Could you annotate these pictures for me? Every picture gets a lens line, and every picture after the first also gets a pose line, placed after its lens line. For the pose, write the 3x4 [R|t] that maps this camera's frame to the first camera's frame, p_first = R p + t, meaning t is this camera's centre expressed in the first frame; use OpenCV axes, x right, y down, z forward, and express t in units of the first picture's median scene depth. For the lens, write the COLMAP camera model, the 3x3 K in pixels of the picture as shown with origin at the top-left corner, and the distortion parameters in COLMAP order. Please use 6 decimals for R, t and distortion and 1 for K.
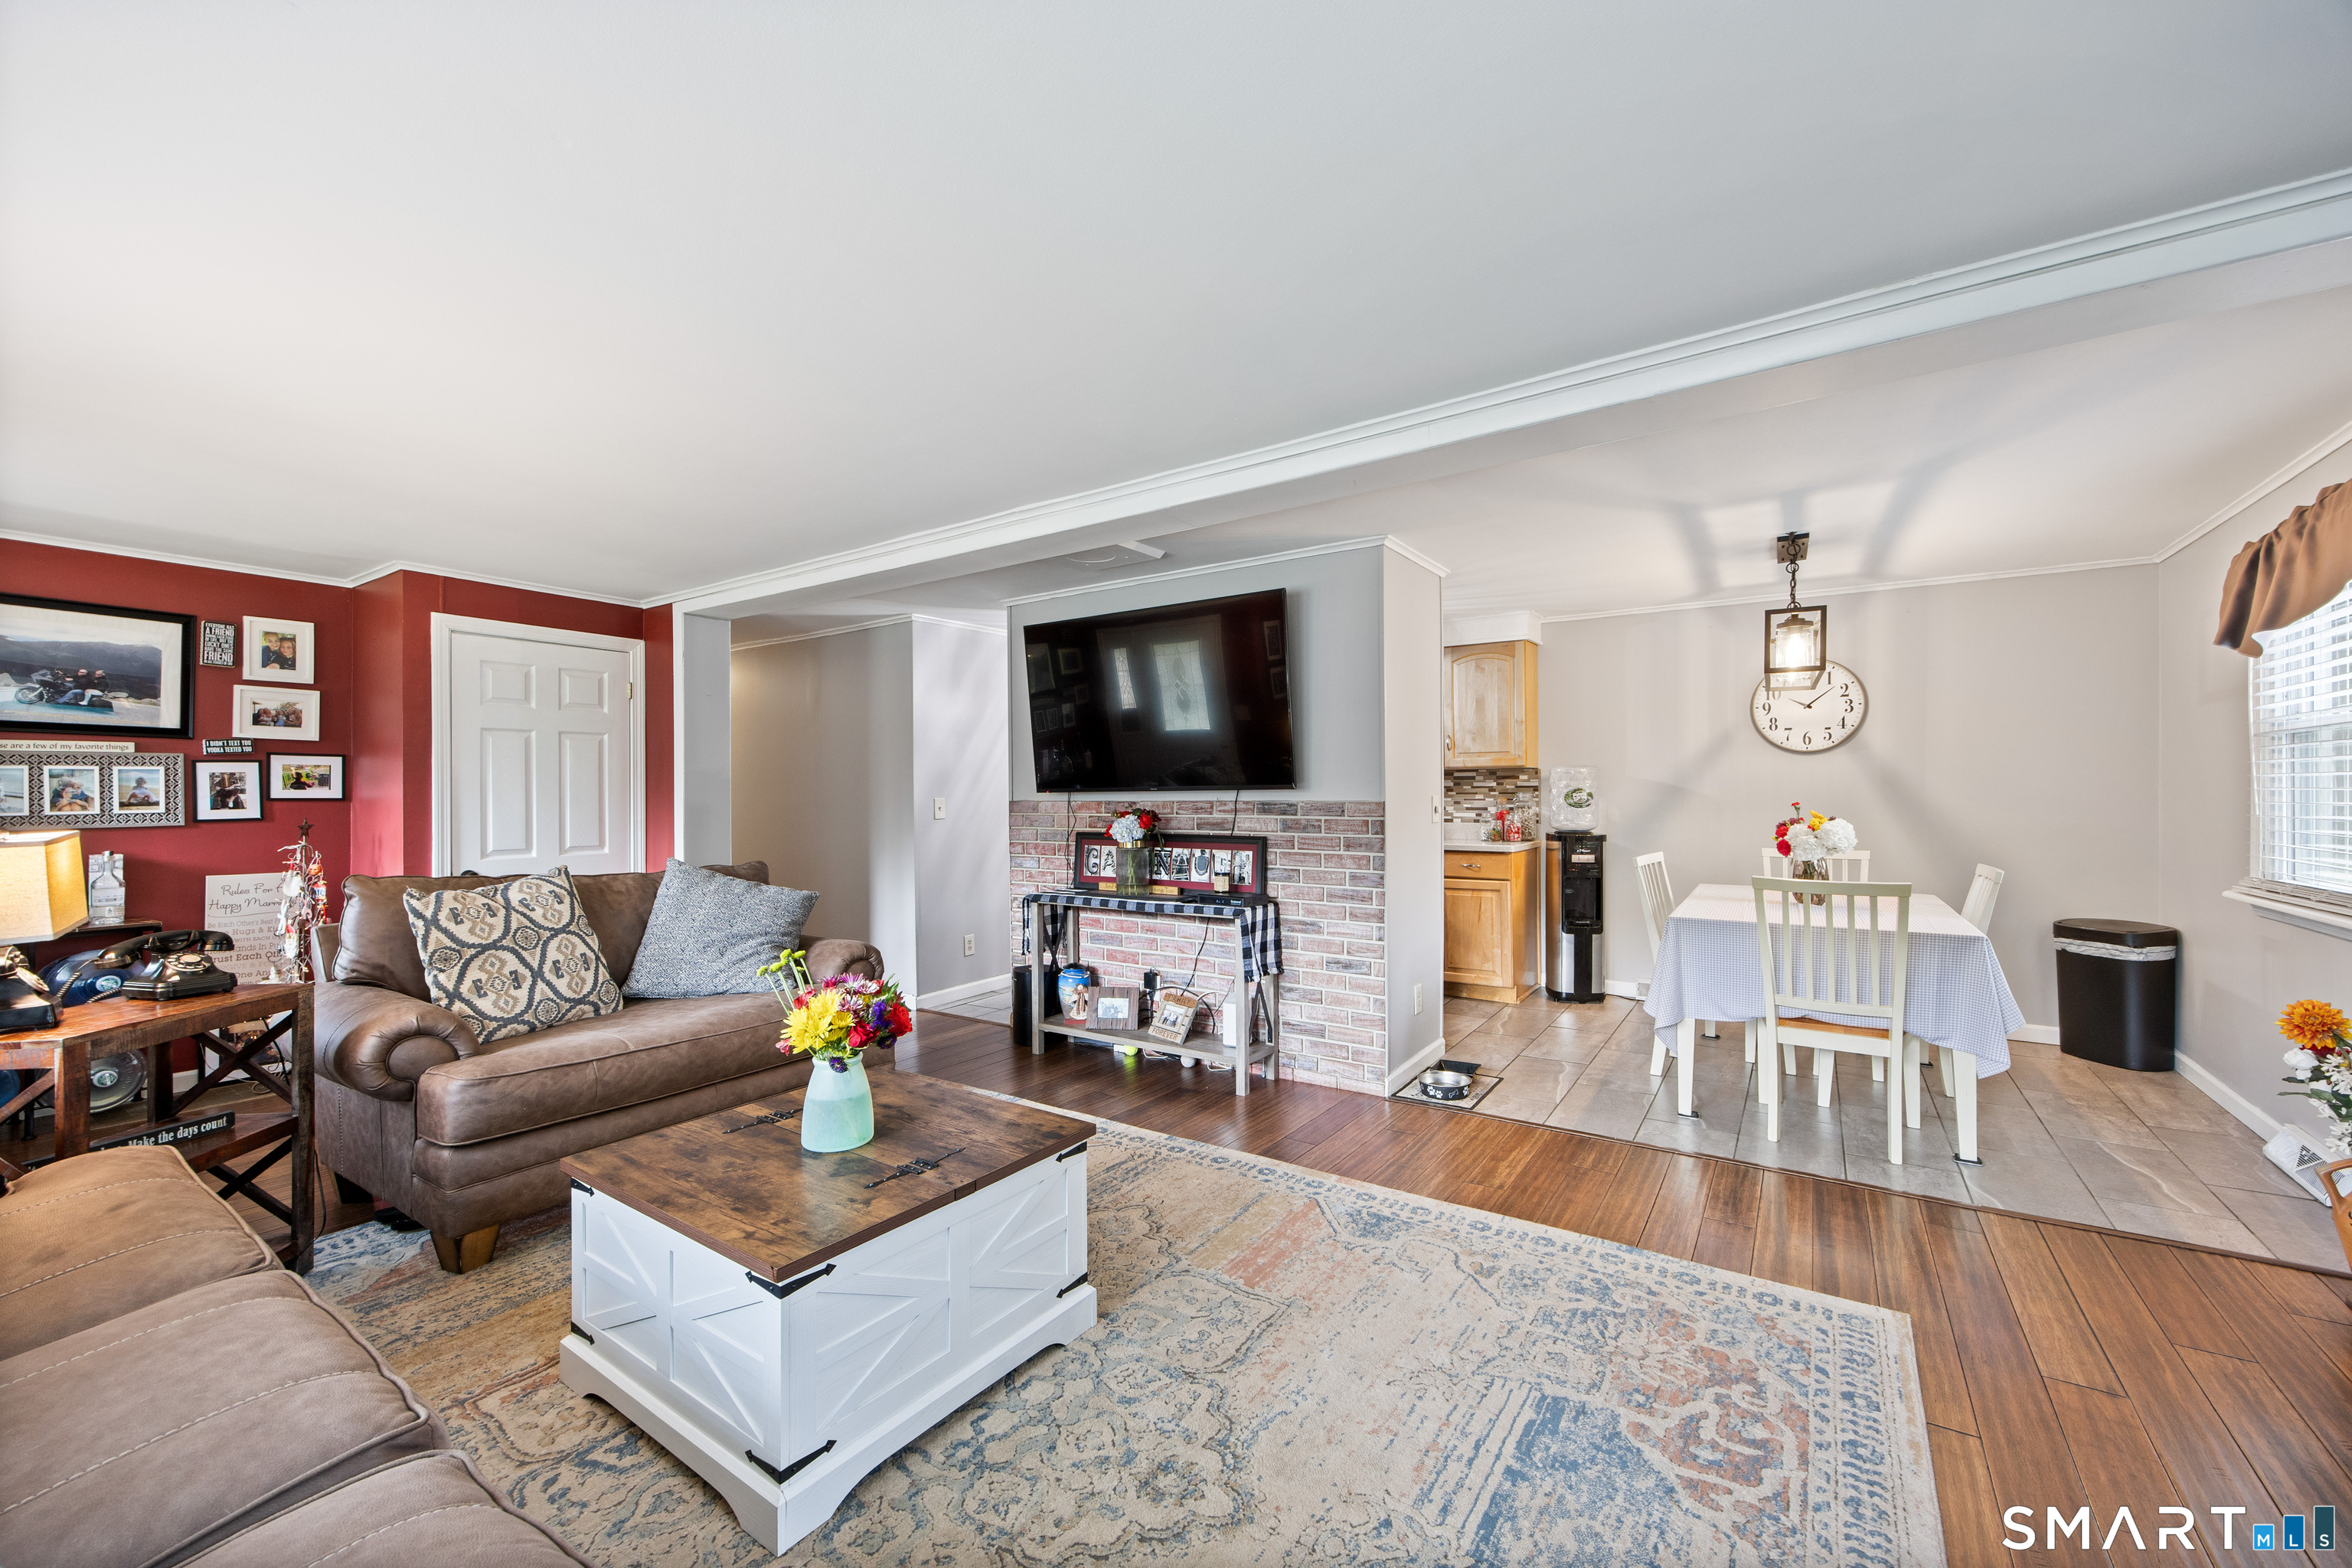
lens RADIAL K [[938.0, 0, 1163.7], [0, 938.0, 779.0], [0, 0, 1]] dist [0.001373, 0.000074]
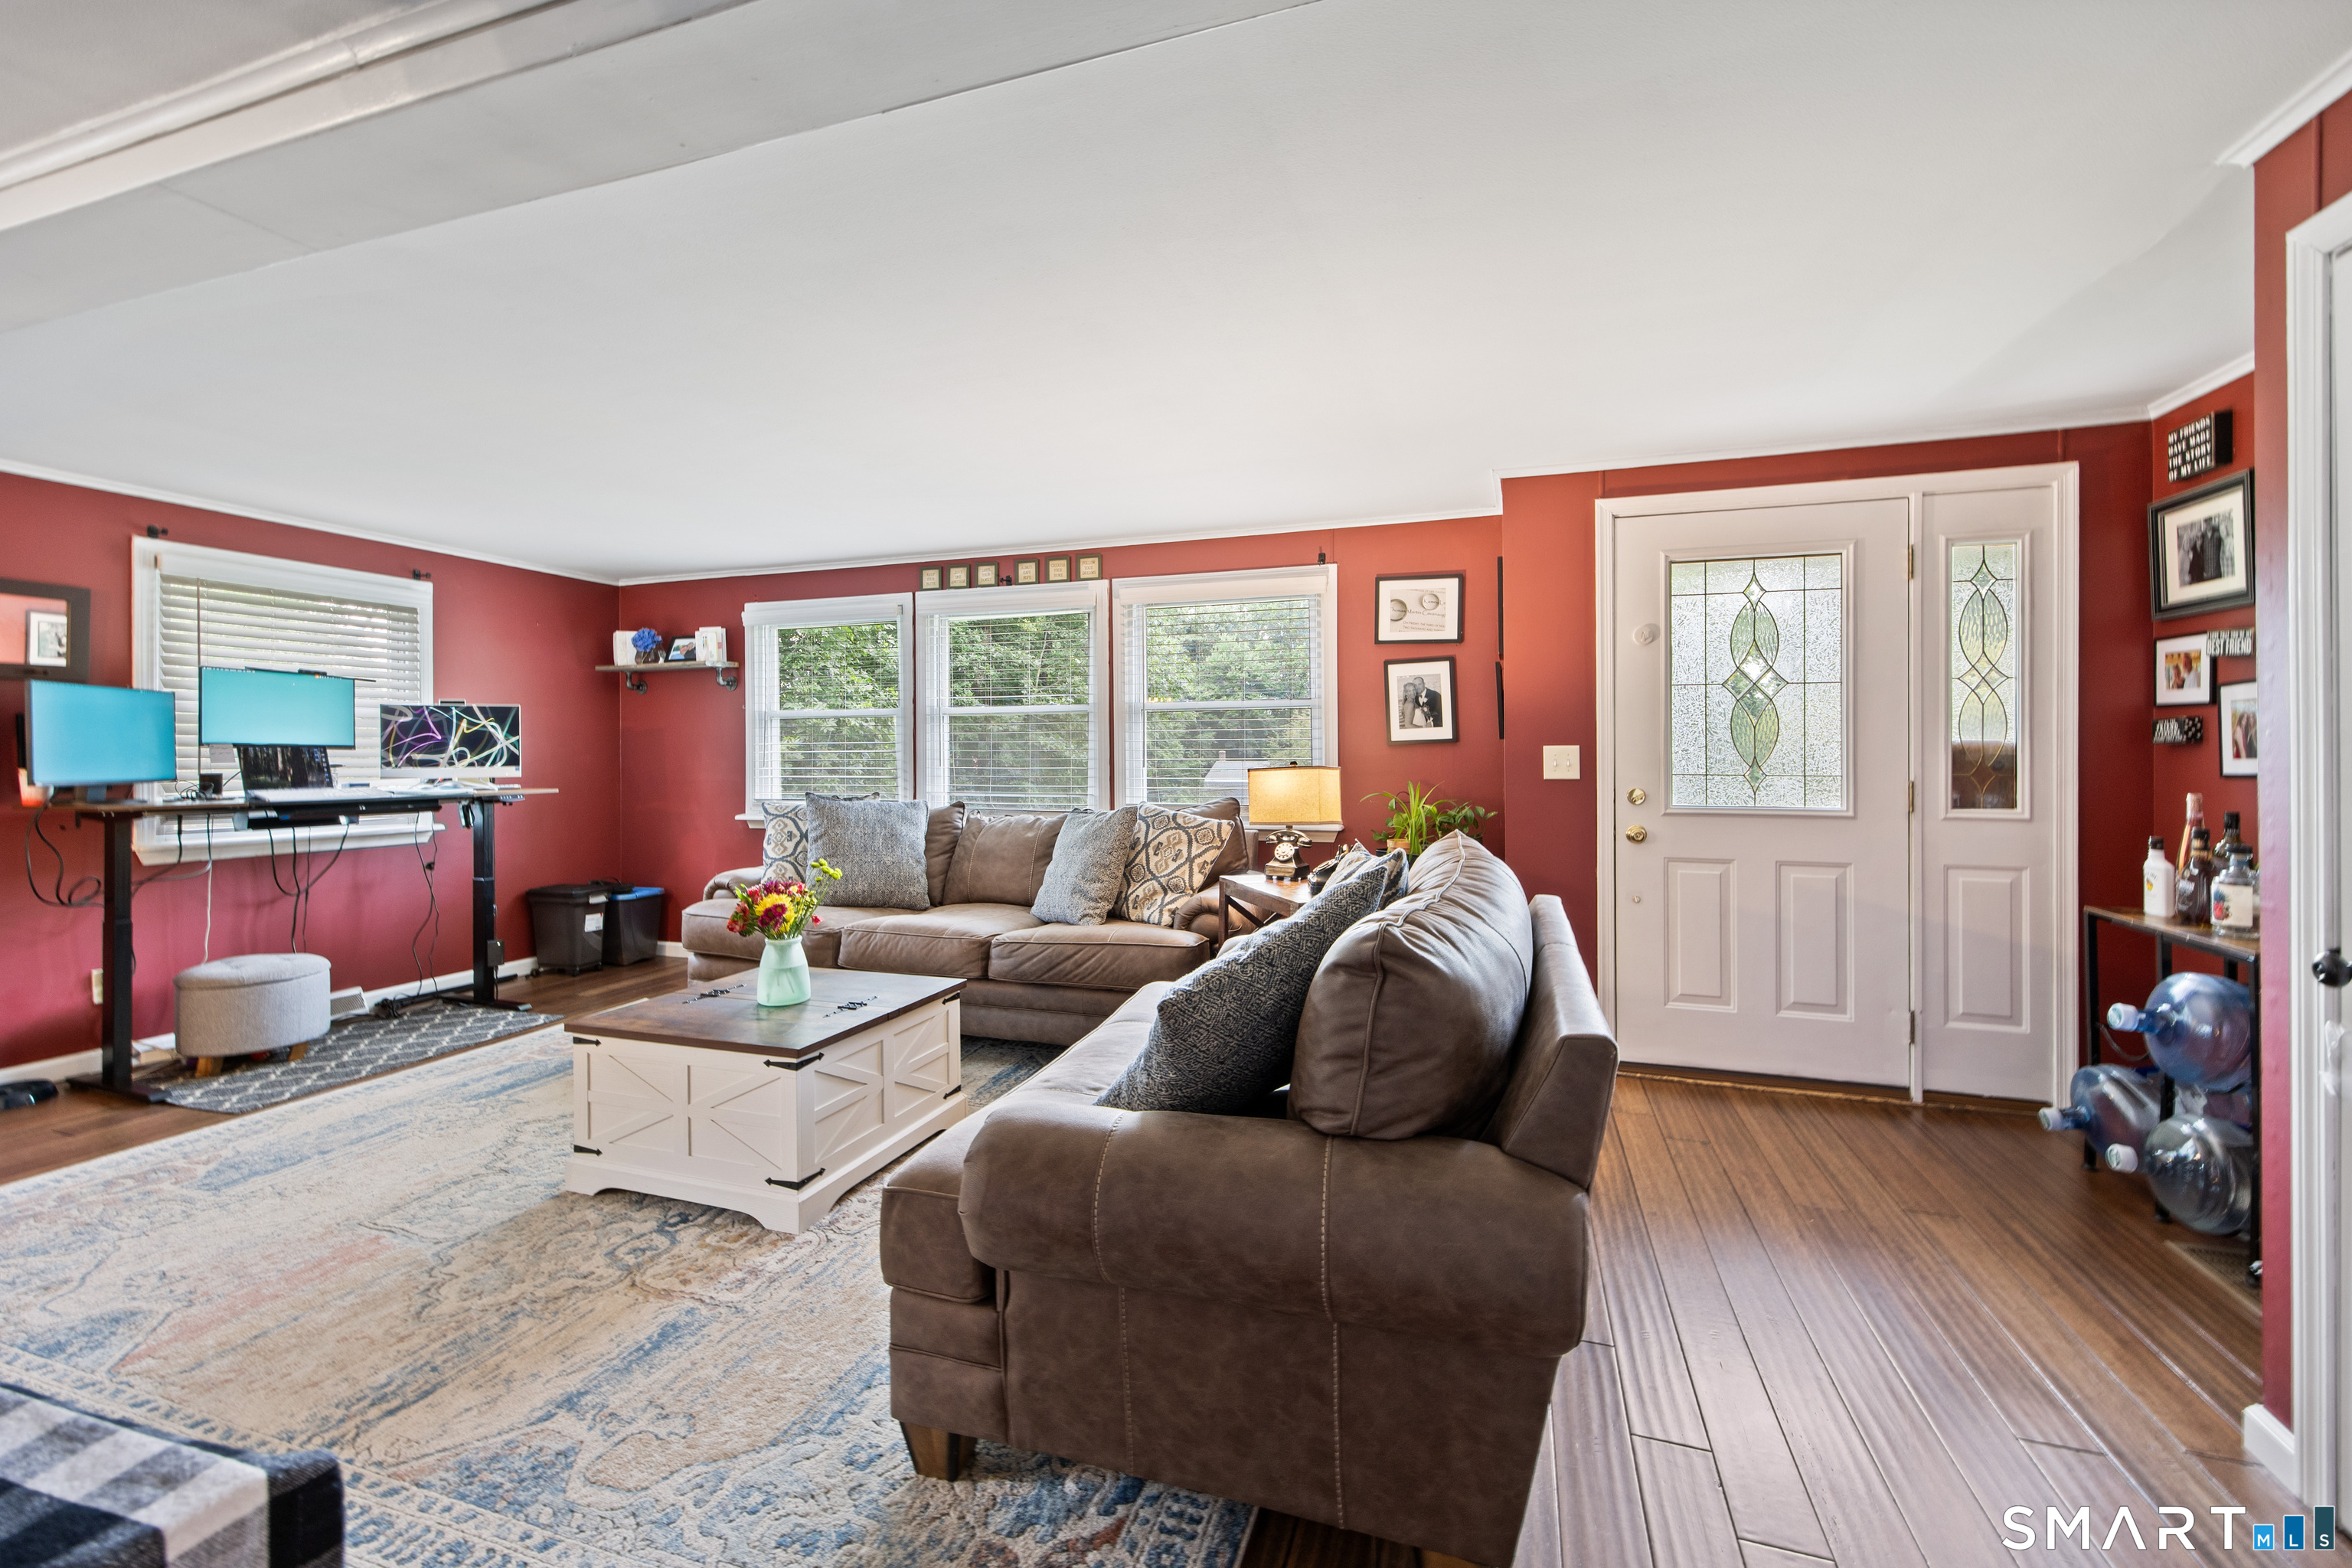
lens RADIAL K [[969.6, 0, 1171.1], [0, 969.6, 755.8], [0, 0, 1]] dist [0.000524, -0.000023]
pose [[-0.959225, 0.013584, -0.282318, -0.448470], [0.015825, 0.999859, -0.005660, 0.041817], [0.282201, -0.009897, -0.959304, 2.295604]]
